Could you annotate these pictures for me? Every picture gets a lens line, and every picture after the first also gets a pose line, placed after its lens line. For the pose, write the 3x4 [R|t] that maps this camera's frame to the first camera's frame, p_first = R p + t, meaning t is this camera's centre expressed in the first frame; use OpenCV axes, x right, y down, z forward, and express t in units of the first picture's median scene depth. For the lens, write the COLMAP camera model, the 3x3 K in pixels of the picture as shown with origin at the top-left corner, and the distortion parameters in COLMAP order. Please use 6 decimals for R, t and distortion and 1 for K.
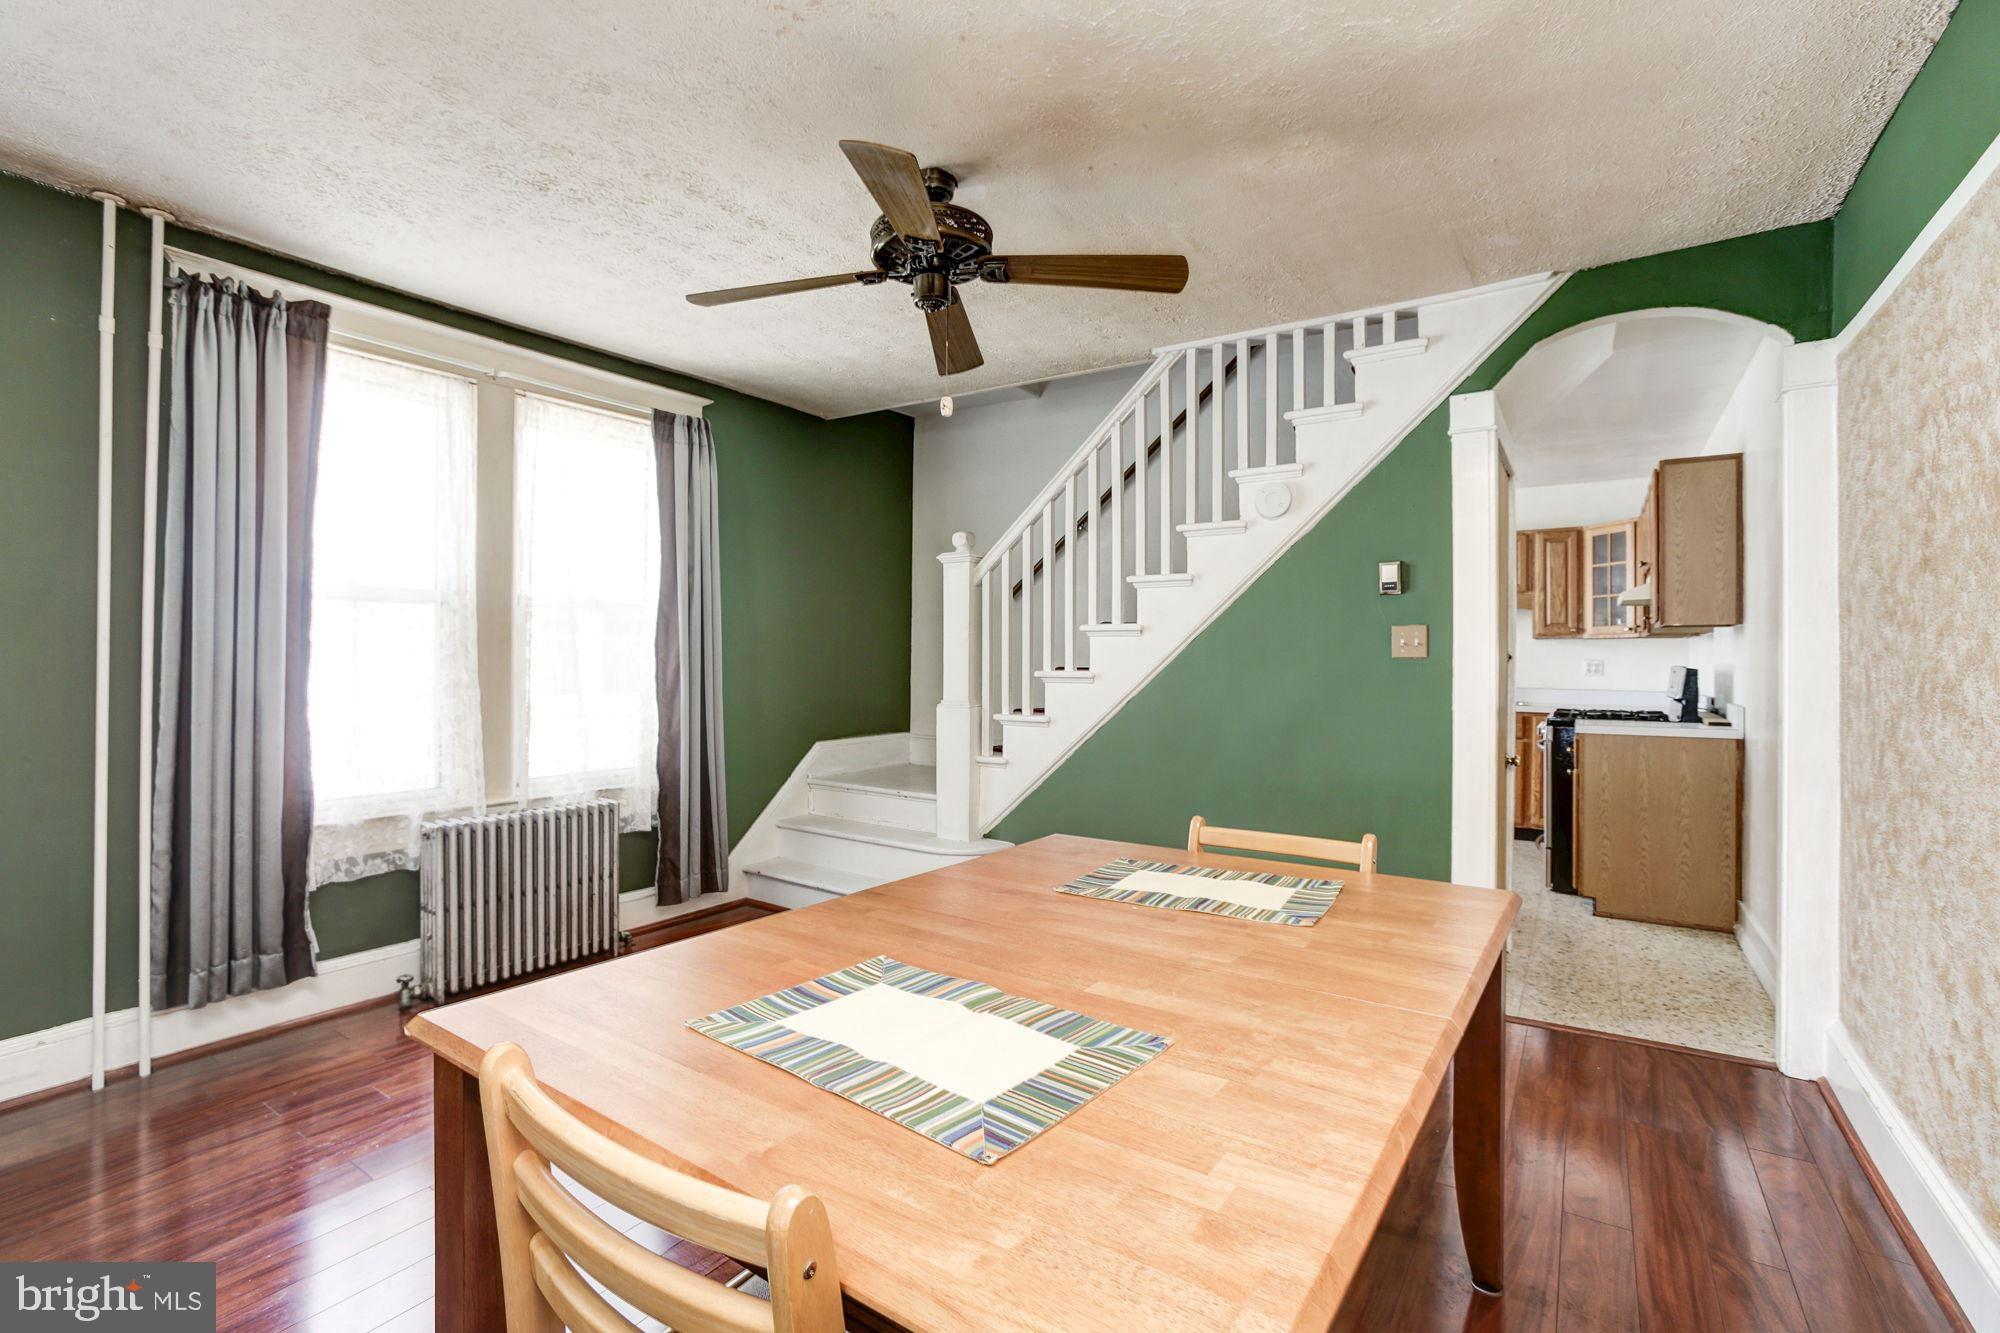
lens RADIAL K [[923.0, 0, 980.8], [0, 923.0, 650.0], [0, 0, 1]] dist [-0.042309, 0.018639]
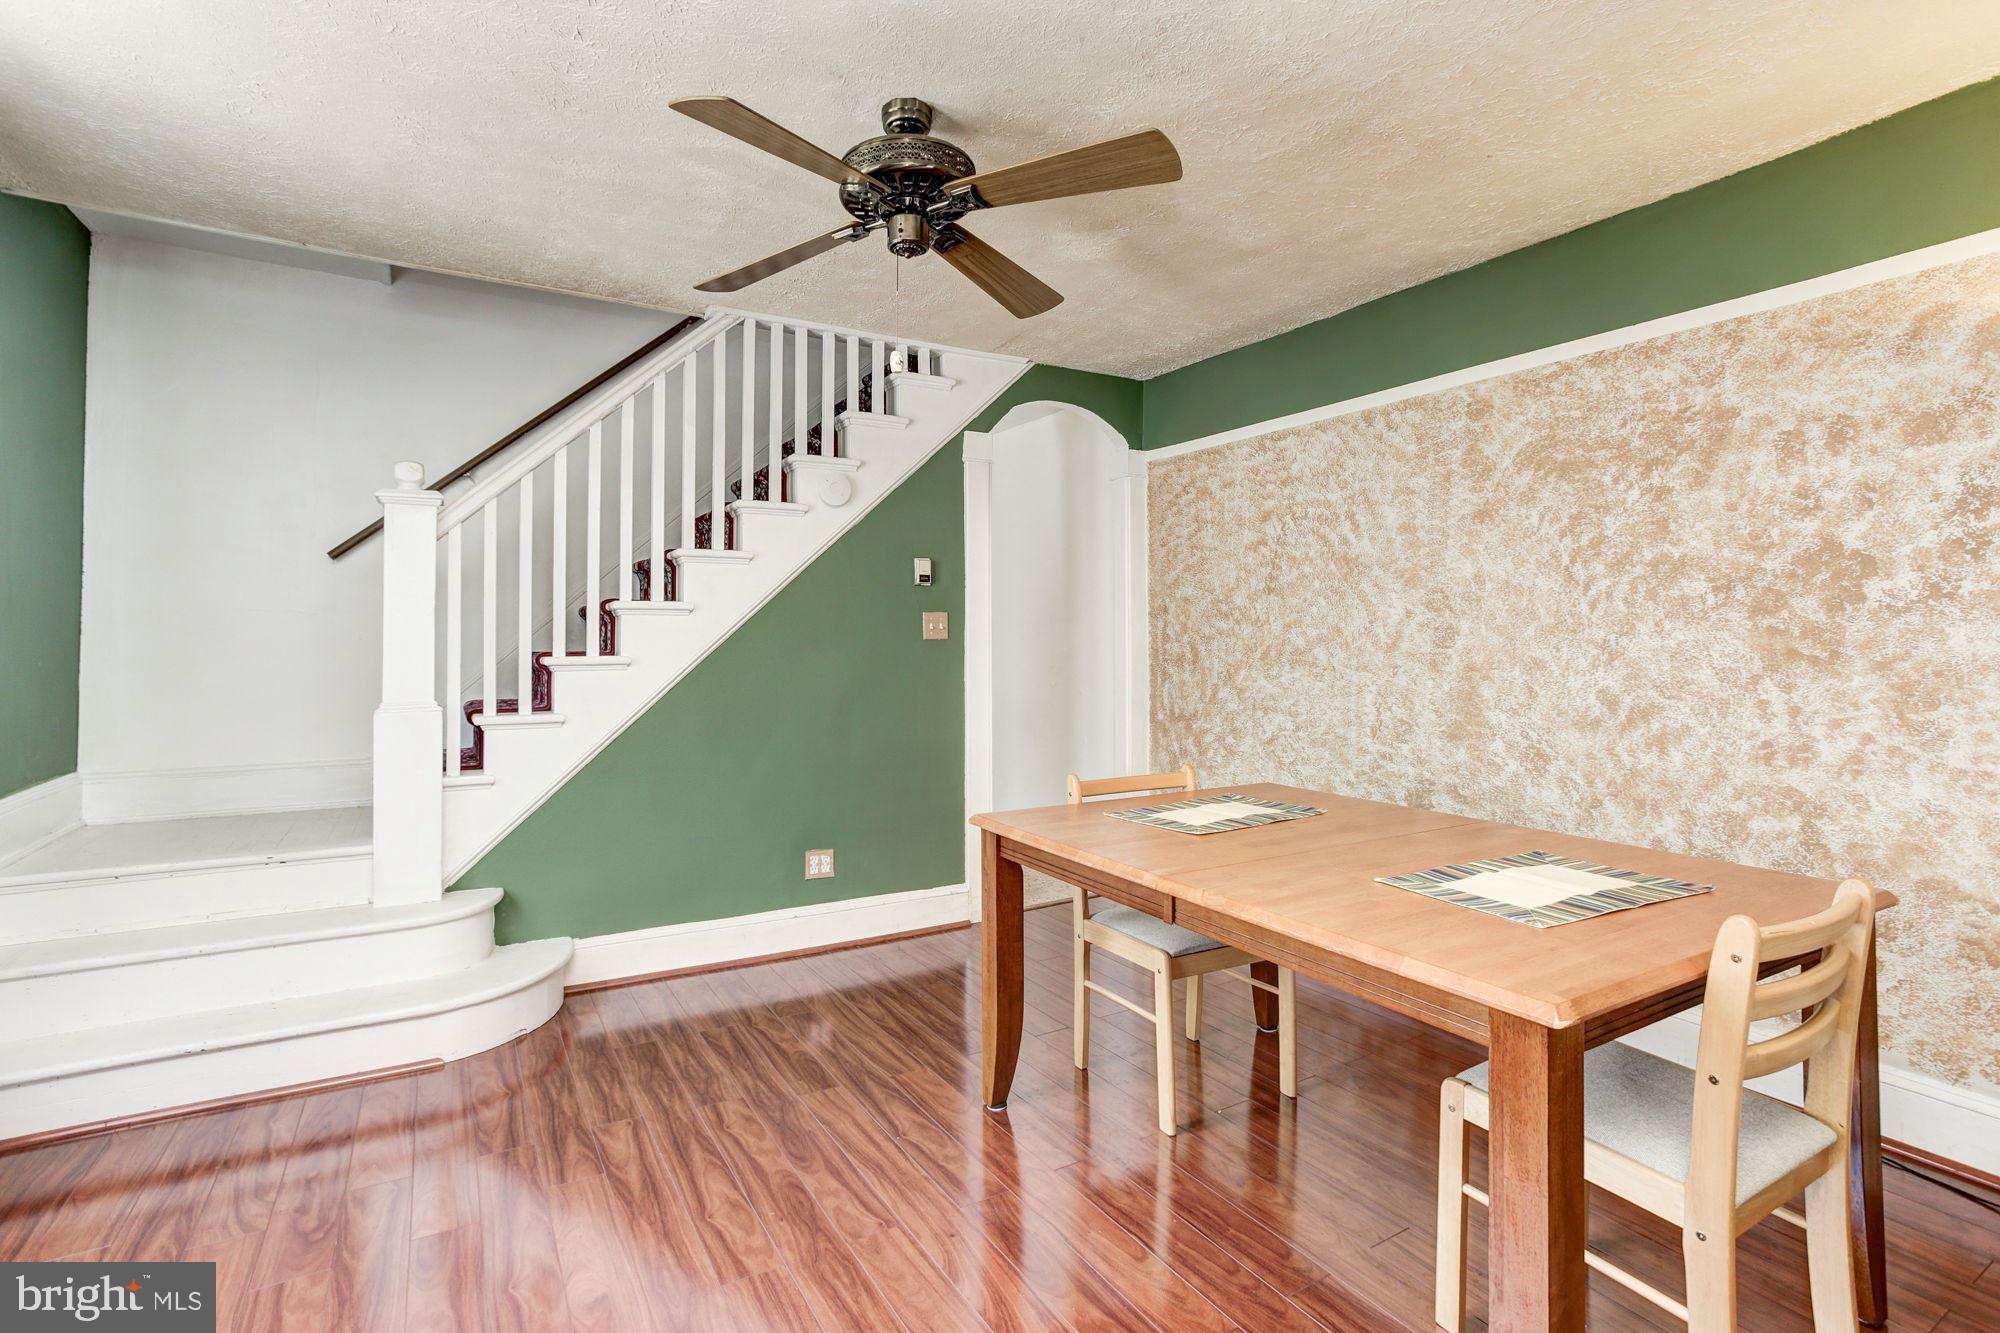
lens RADIAL K [[923.0, 0, 1000.3], [0, 923.0, 622.8], [0, 0, 1]] dist [-0.042309, 0.018639]
pose [[0.429203, 0.010661, 0.903145, -0.597760], [-0.005630, 0.999942, -0.009128, -0.002240], [-0.903190, -0.001166, 0.429238, 0.398949]]
